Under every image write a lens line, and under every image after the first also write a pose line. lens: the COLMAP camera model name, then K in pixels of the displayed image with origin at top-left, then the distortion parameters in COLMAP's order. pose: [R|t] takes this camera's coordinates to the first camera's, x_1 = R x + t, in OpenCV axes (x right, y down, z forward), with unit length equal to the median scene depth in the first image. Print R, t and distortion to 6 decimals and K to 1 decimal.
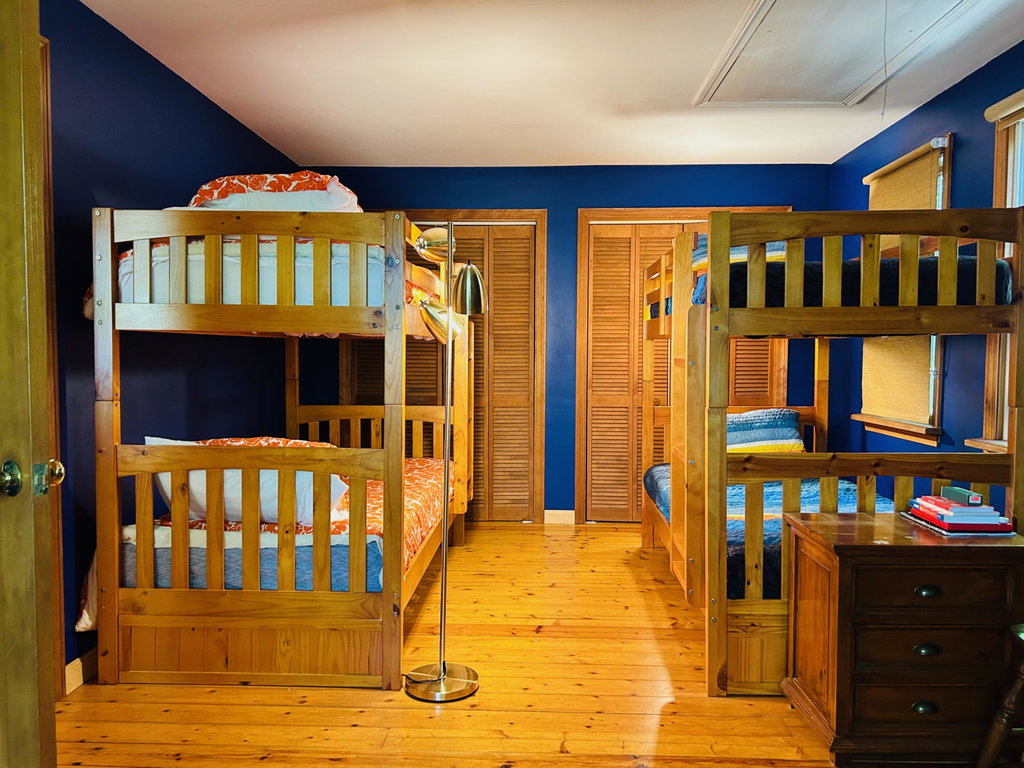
lens RADIAL K [[824.3, 0, 512.0], [0, 824.3, 384.0], [0, 0, 1]] dist [0.084898, -0.099327]
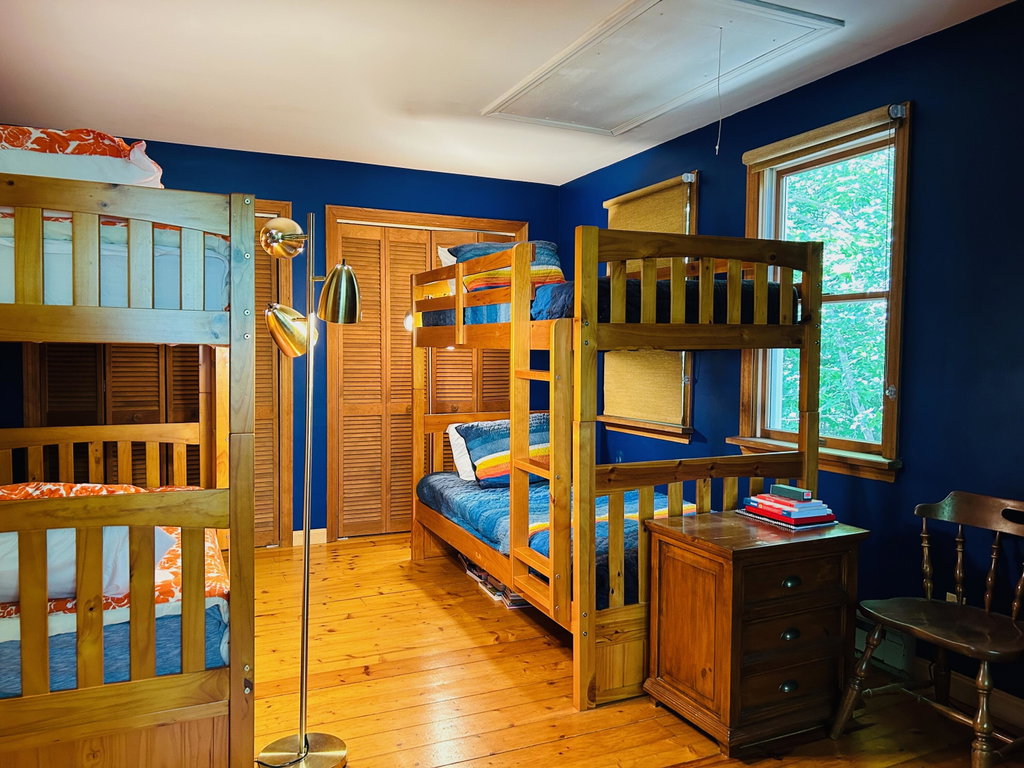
lens RADIAL K [[794.9, 0, 512.0], [0, 794.9, 384.0], [0, 0, 1]] dist [0.083410, -0.087311]
pose [[0.889891, -0.016982, 0.455857, -0.260978], [0.014813, 0.999856, 0.008331, -0.025307], [-0.455933, -0.000662, 0.890014, 0.175716]]
